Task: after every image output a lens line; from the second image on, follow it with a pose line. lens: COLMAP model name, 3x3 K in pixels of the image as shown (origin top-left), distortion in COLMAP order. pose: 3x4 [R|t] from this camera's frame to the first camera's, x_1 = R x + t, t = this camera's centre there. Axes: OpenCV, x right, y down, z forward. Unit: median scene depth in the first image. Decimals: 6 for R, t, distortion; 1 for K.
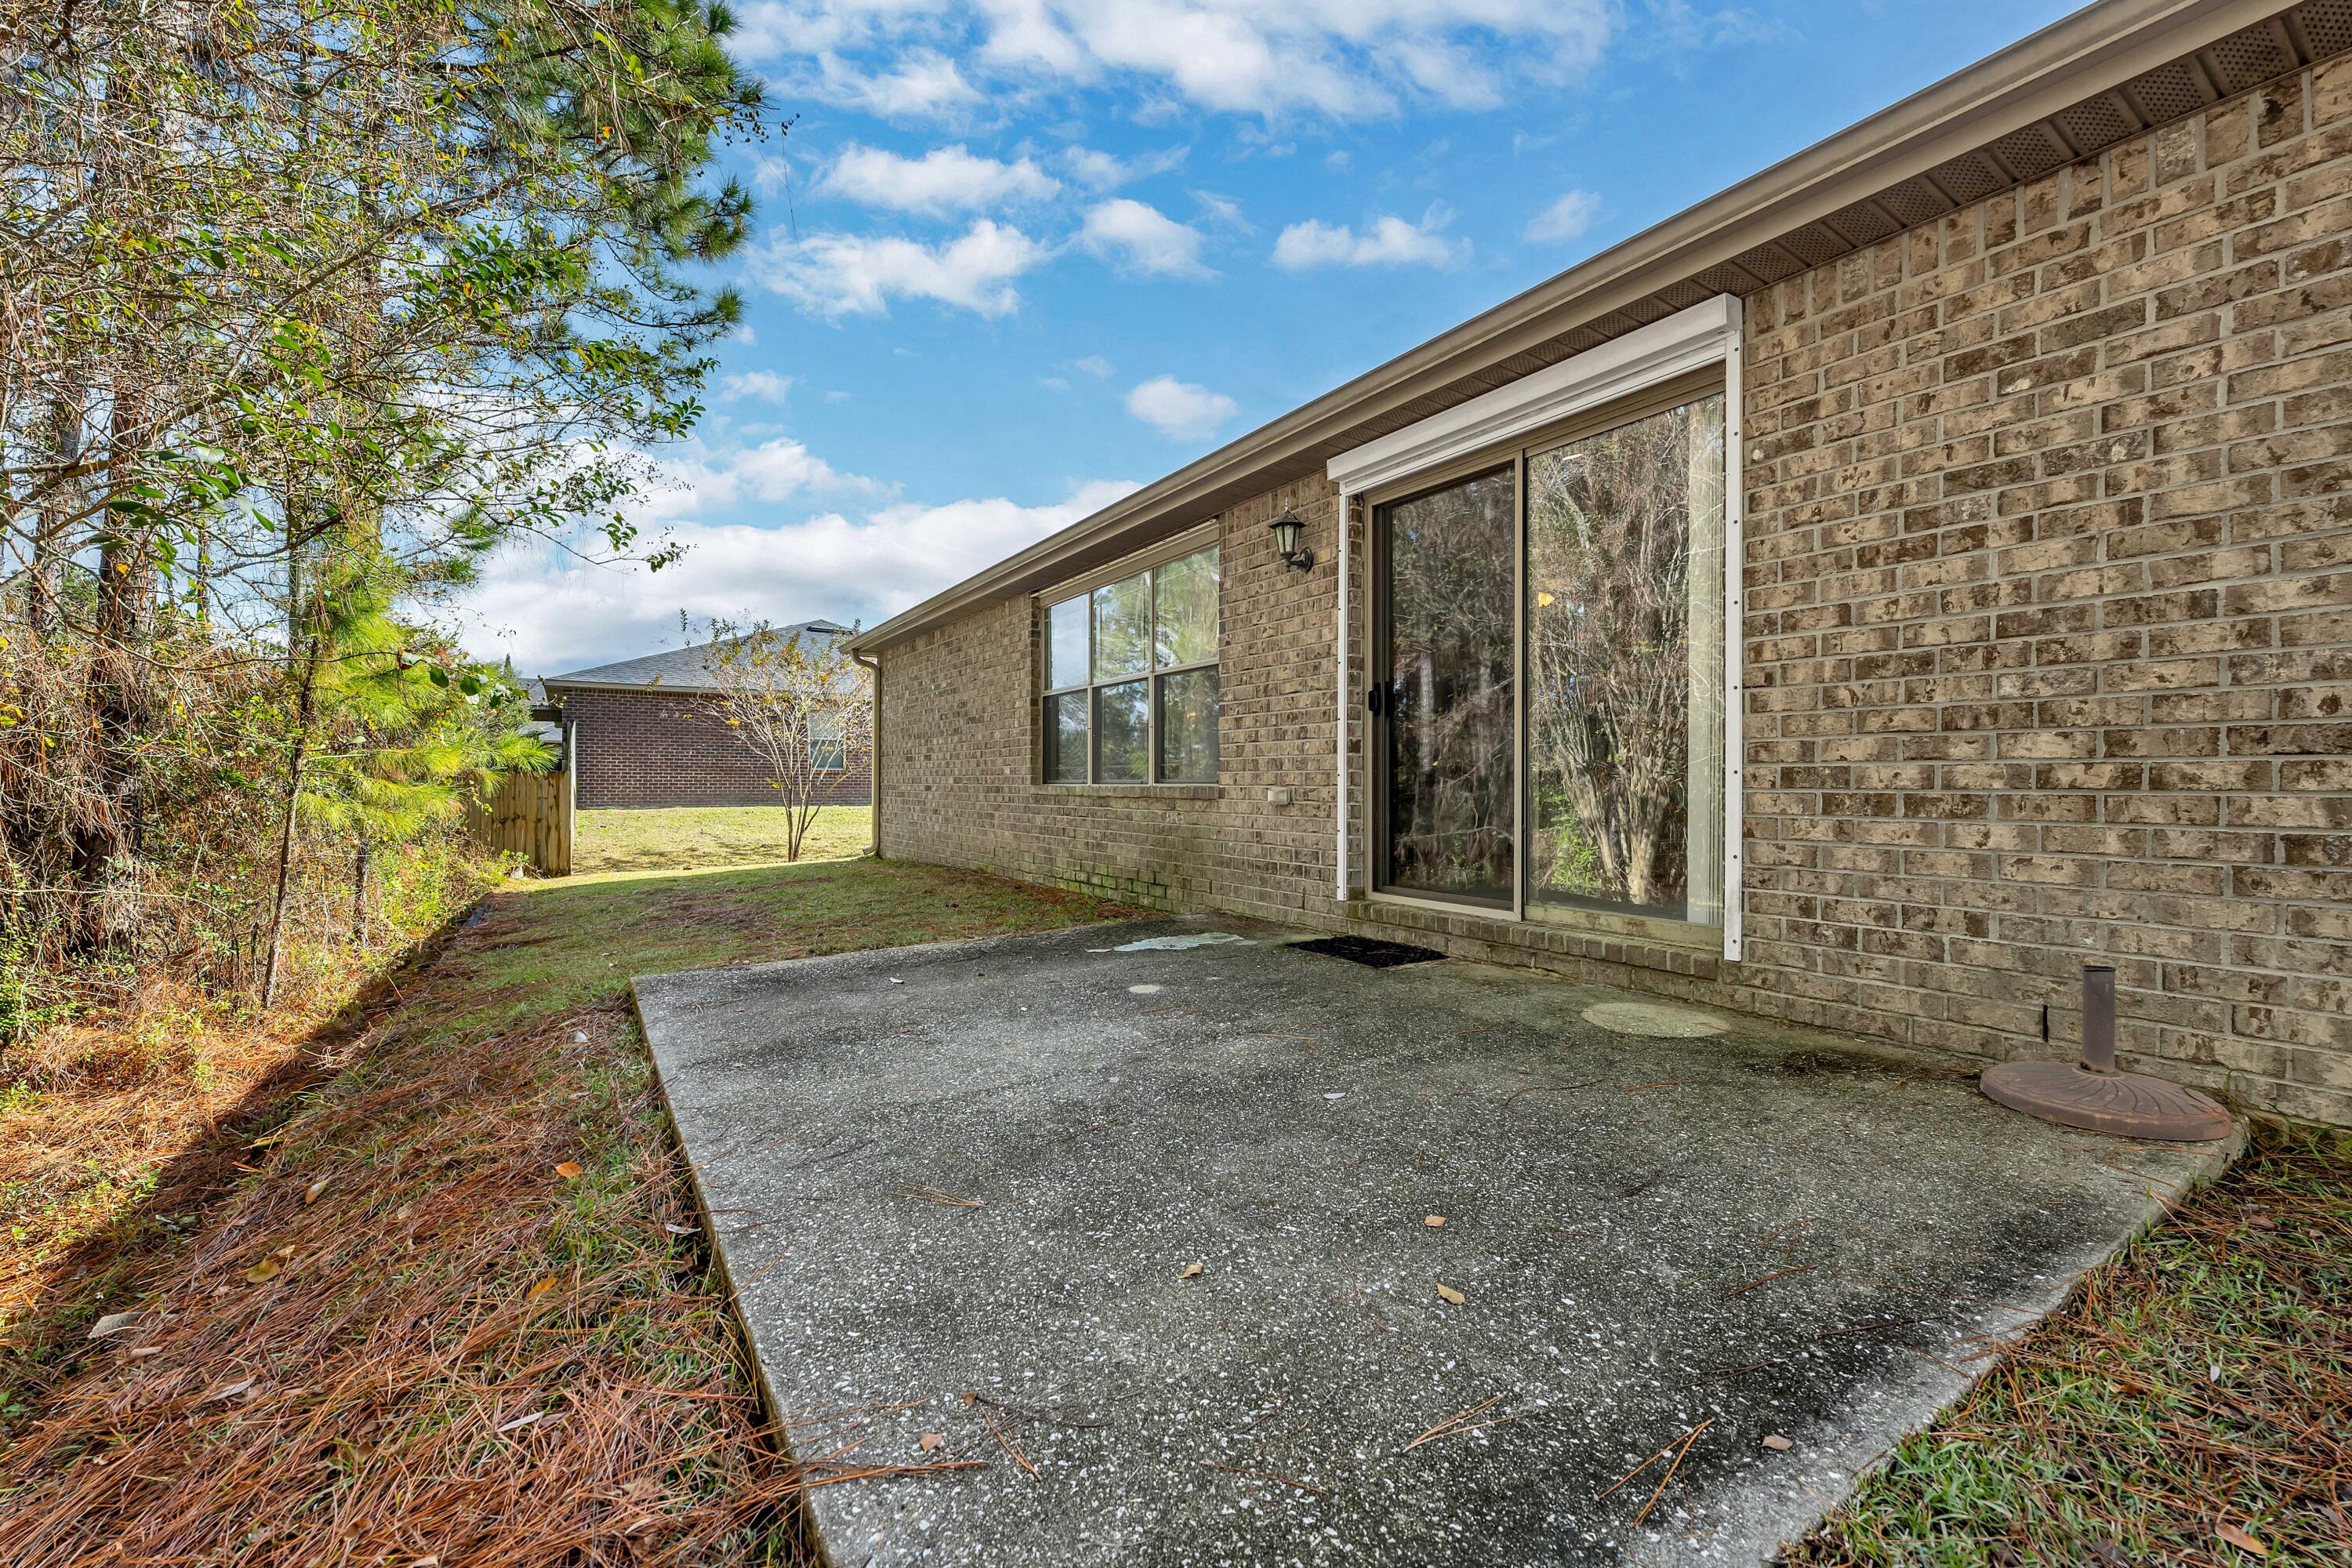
lens RADIAL K [[1040.4, 0, 1215.7], [0, 1040.4, 763.4], [0, 0, 1]] dist [-0.006045, -0.000115]
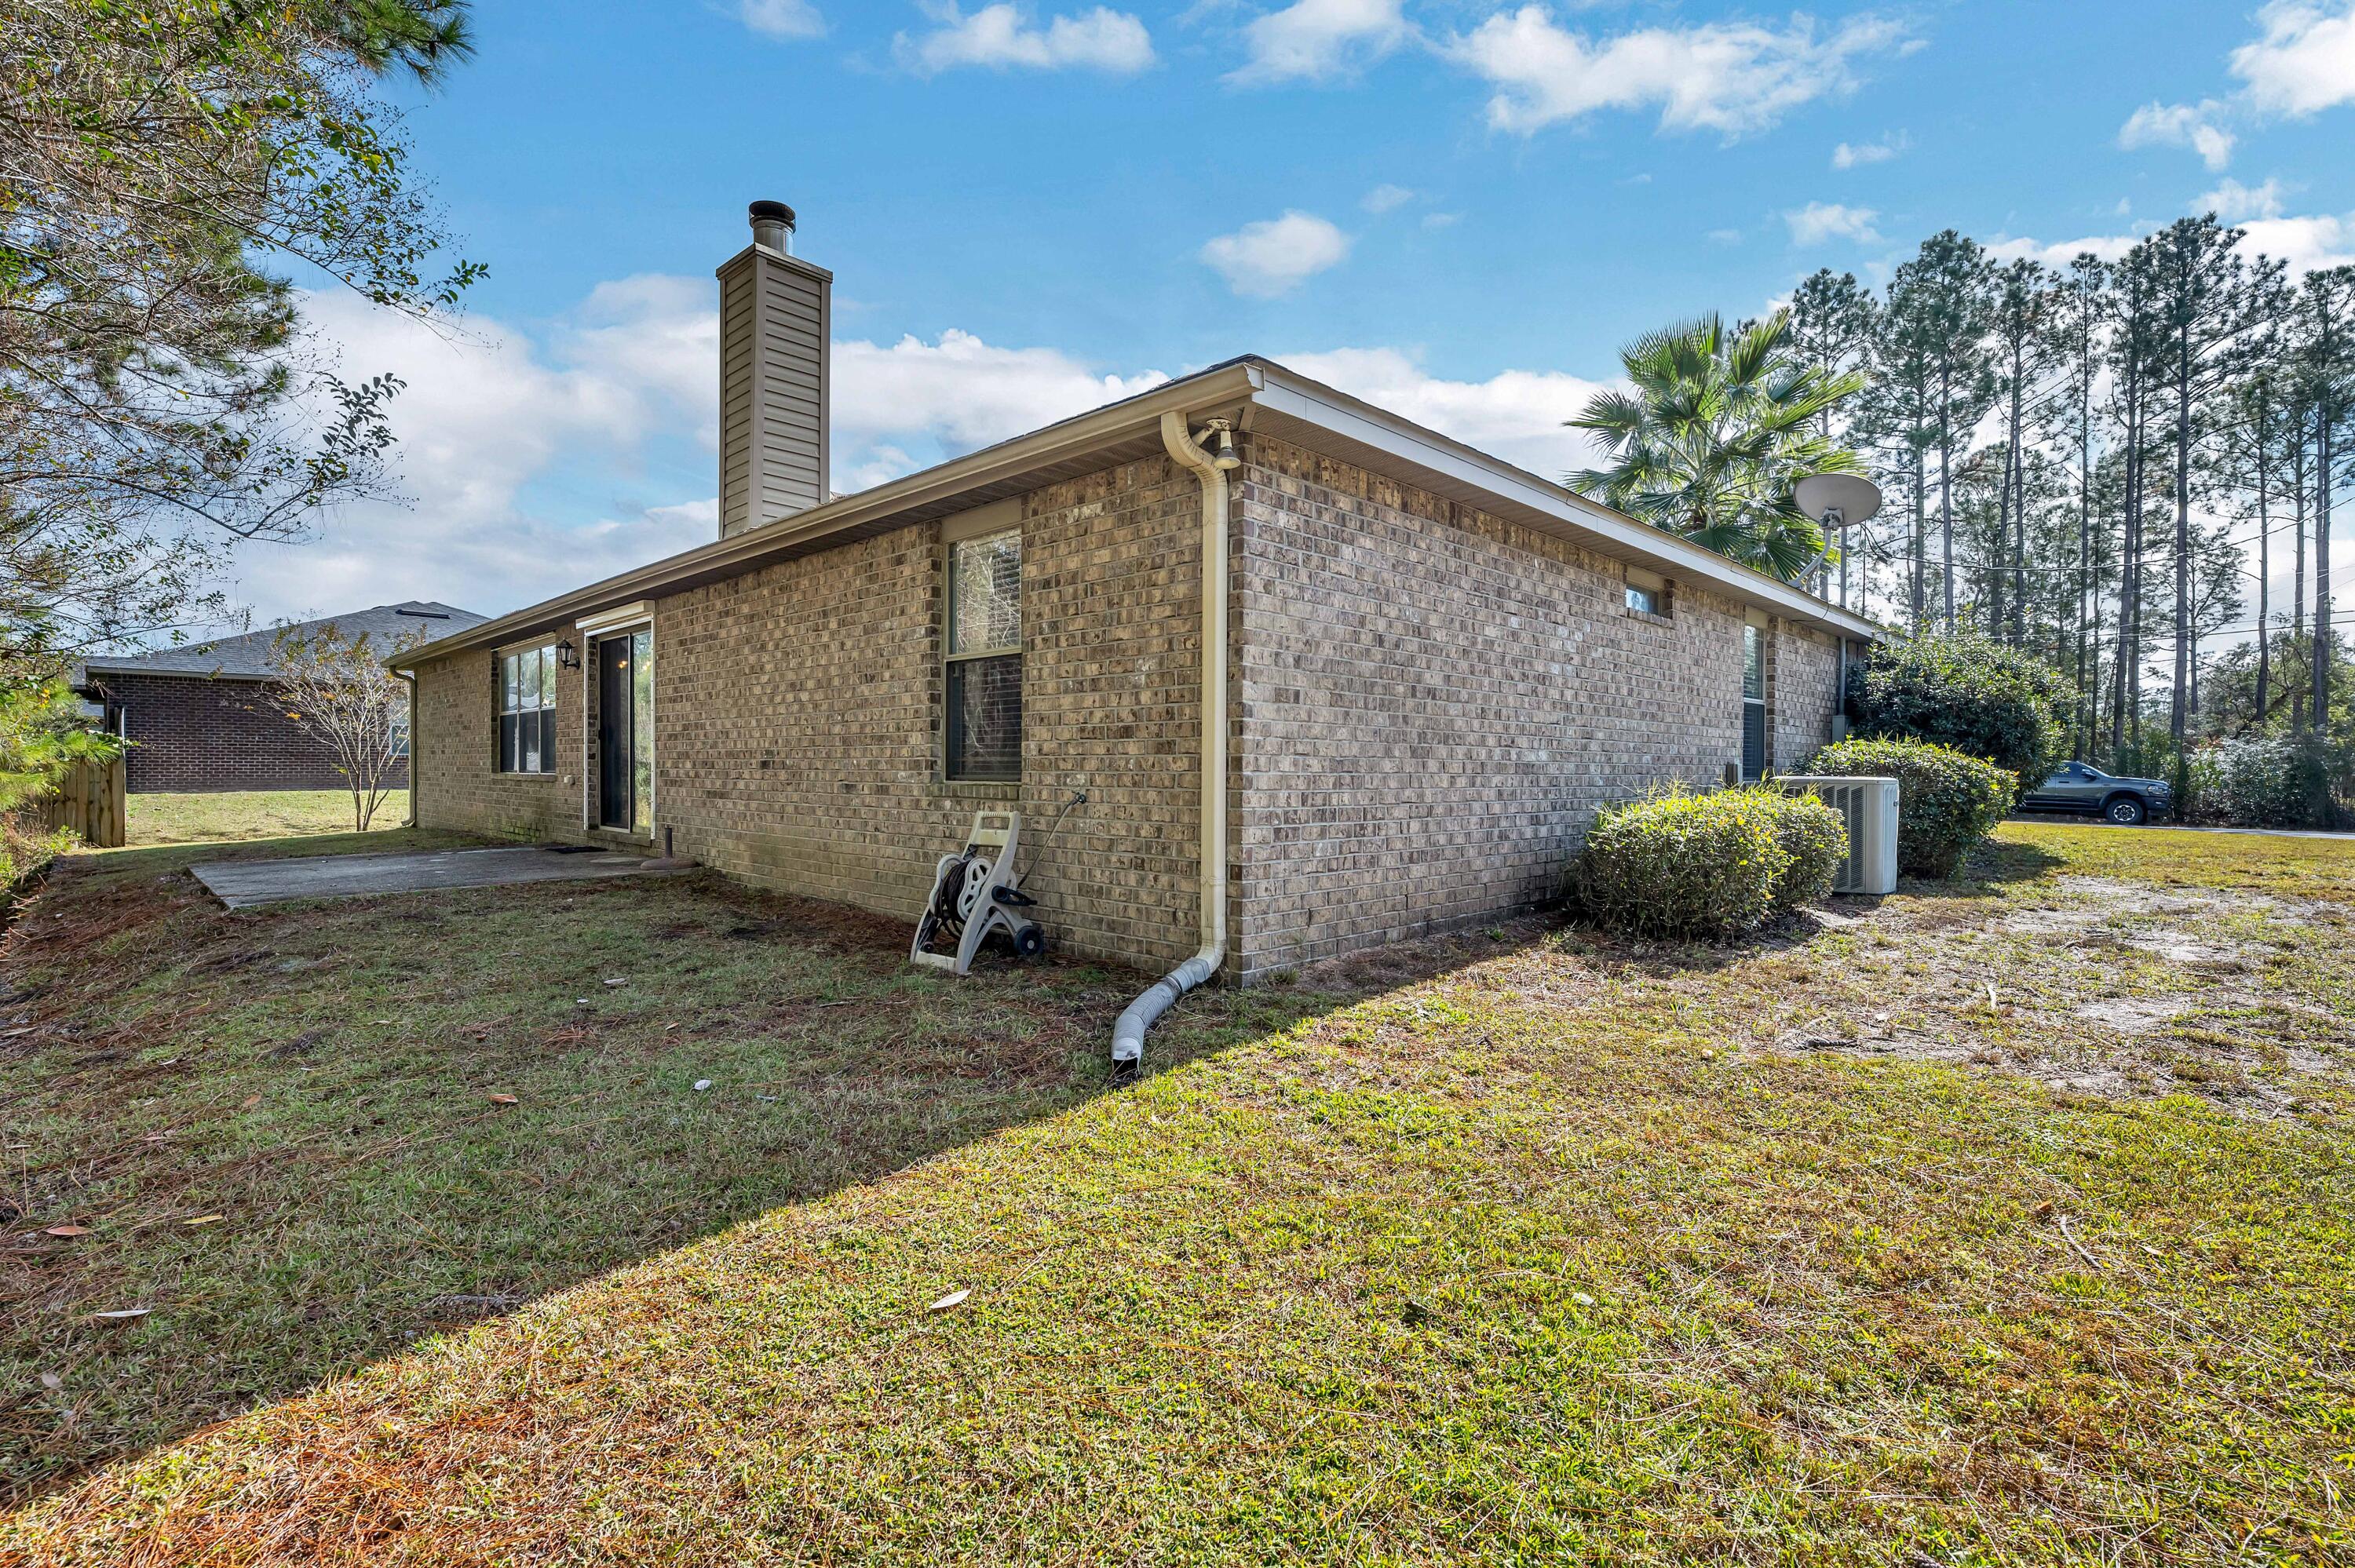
lens RADIAL K [[1095.3, 0, 1196.4], [0, 1095.3, 761.5], [0, 0, 1]] dist [-0.002765, -0.000285]
pose [[0.973451, 0.003425, 0.228868, 1.357382], [-0.006701, 0.999886, 0.013539, -0.073507], [-0.228796, -0.014713, 0.973363, -2.377096]]
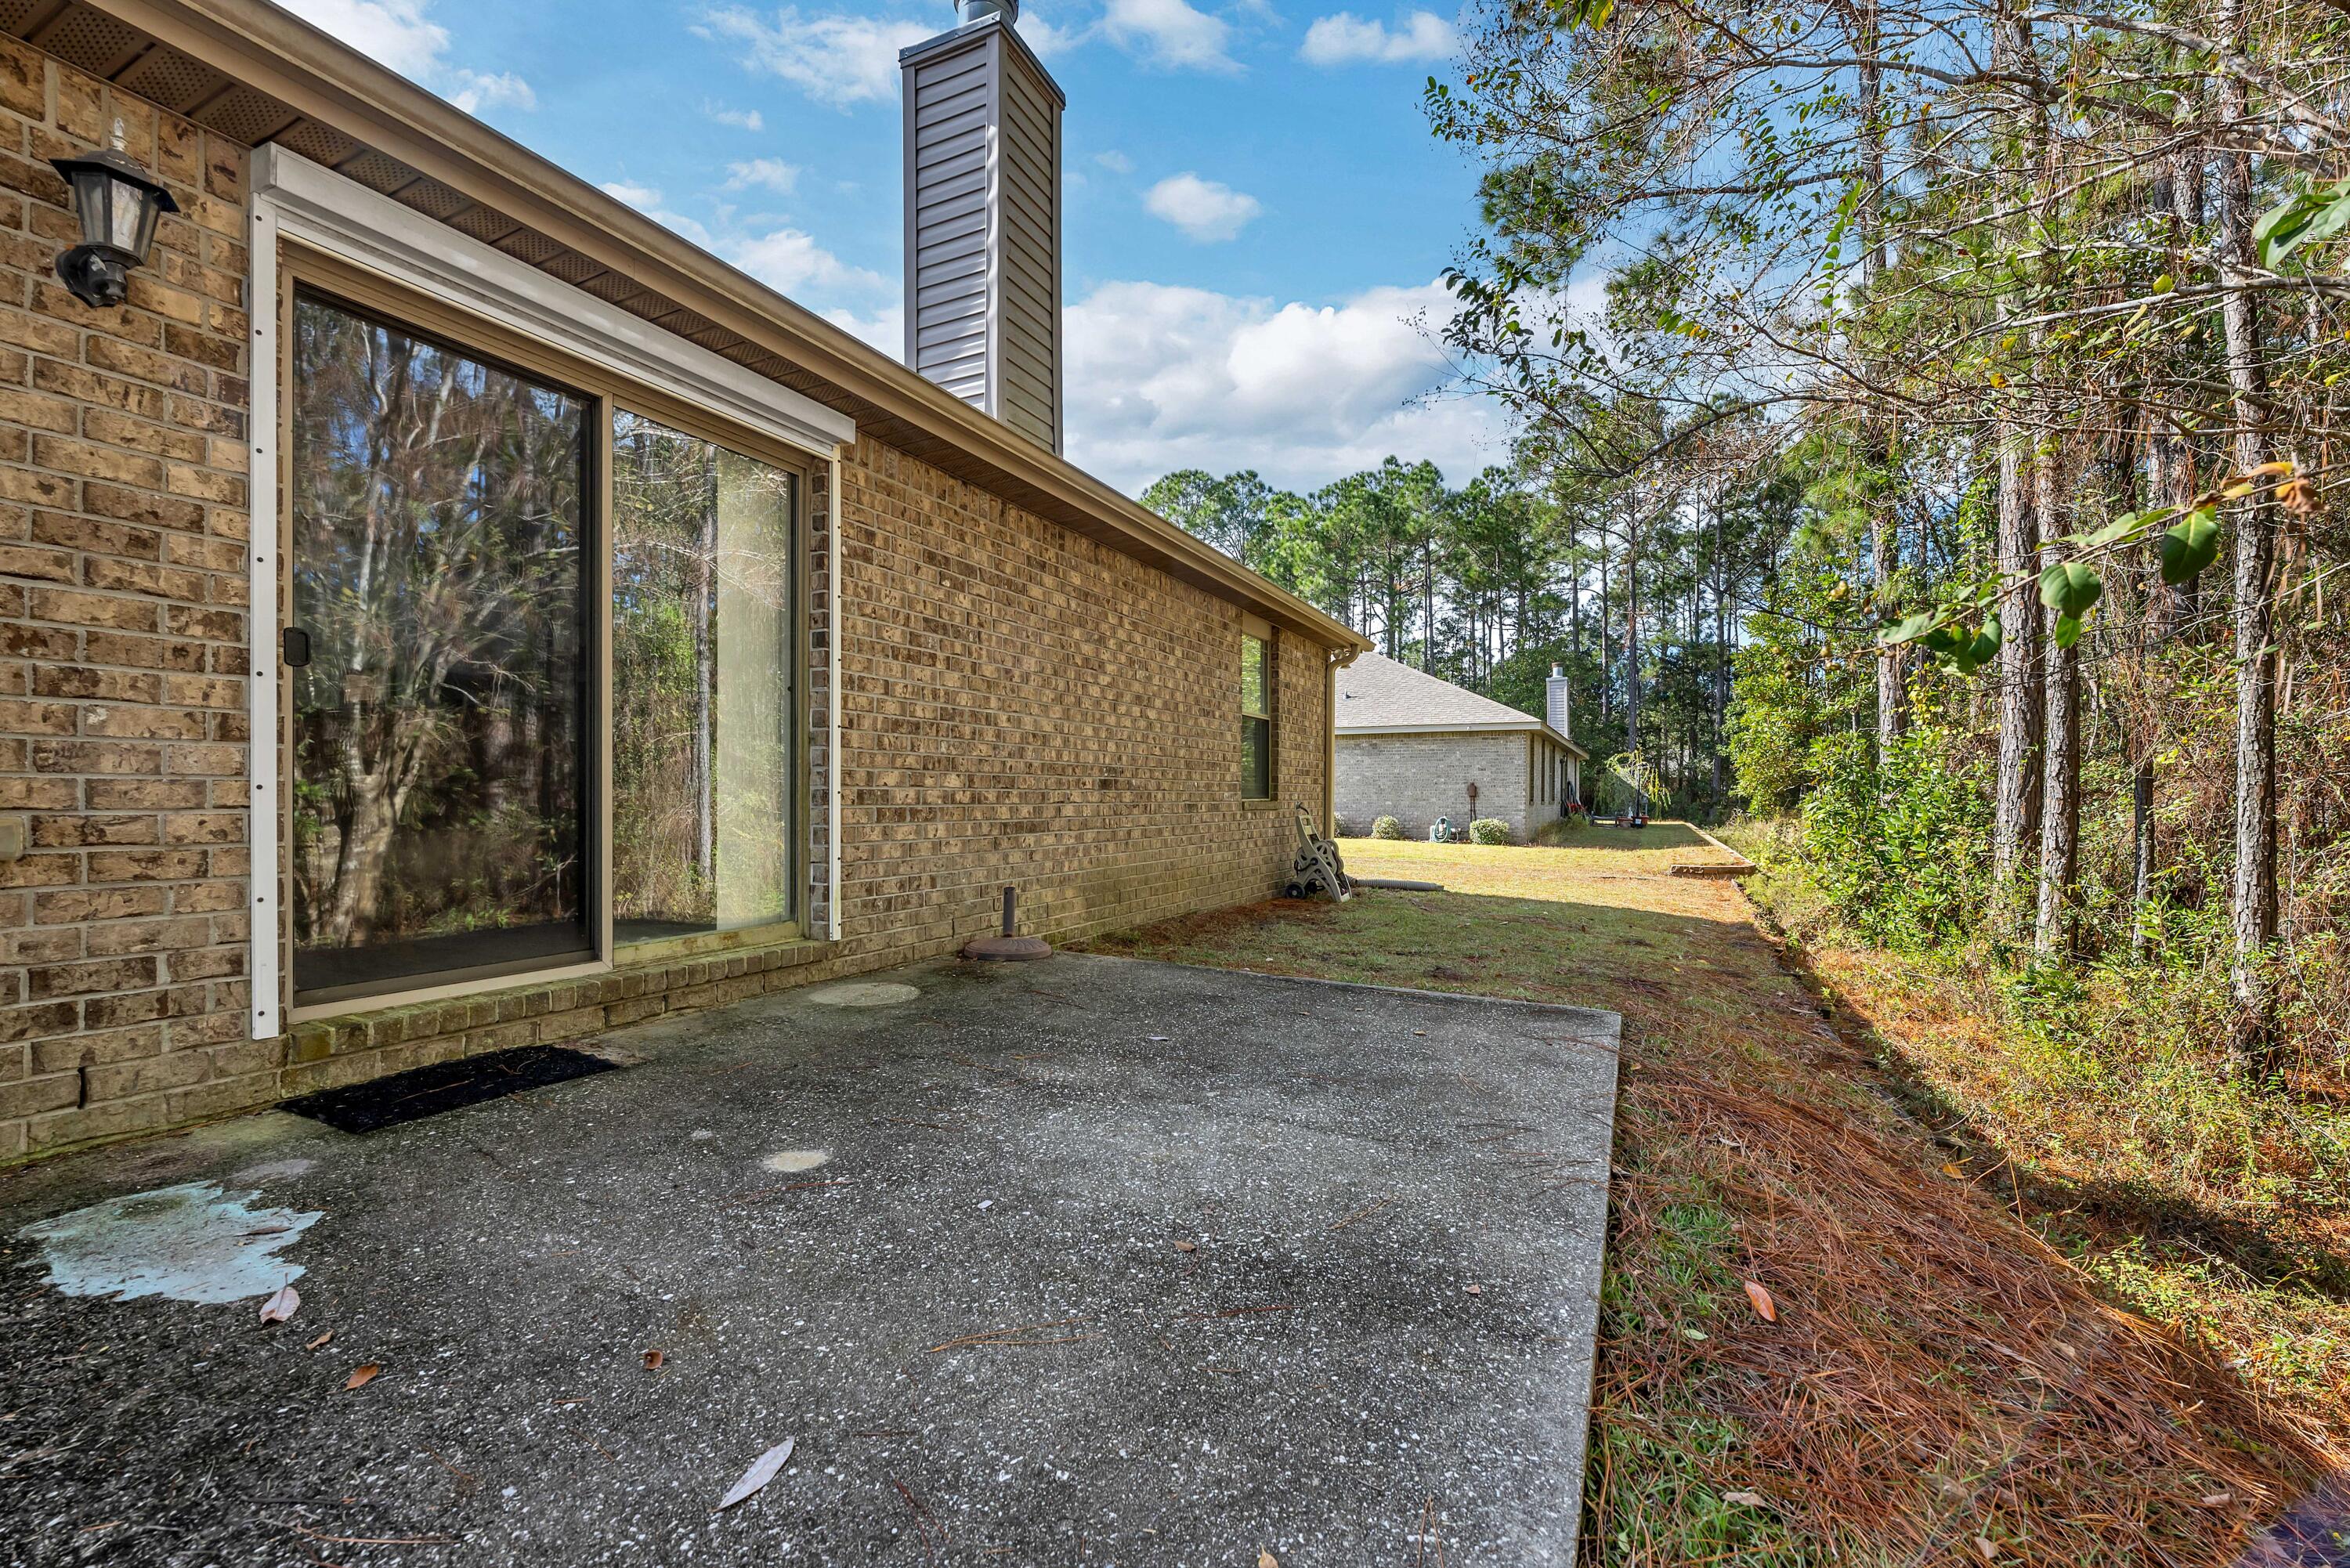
lens RADIAL K [[1039.4, 0, 1164.5], [0, 1039.4, 793.5], [0, 0, 1]] dist [-0.006045, -0.000115]
pose [[-0.546162, -0.001794, 0.837677, -0.853866], [-0.021933, 0.999686, -0.012159, 0.017667], [-0.837392, -0.025014, -0.546030, 1.469105]]
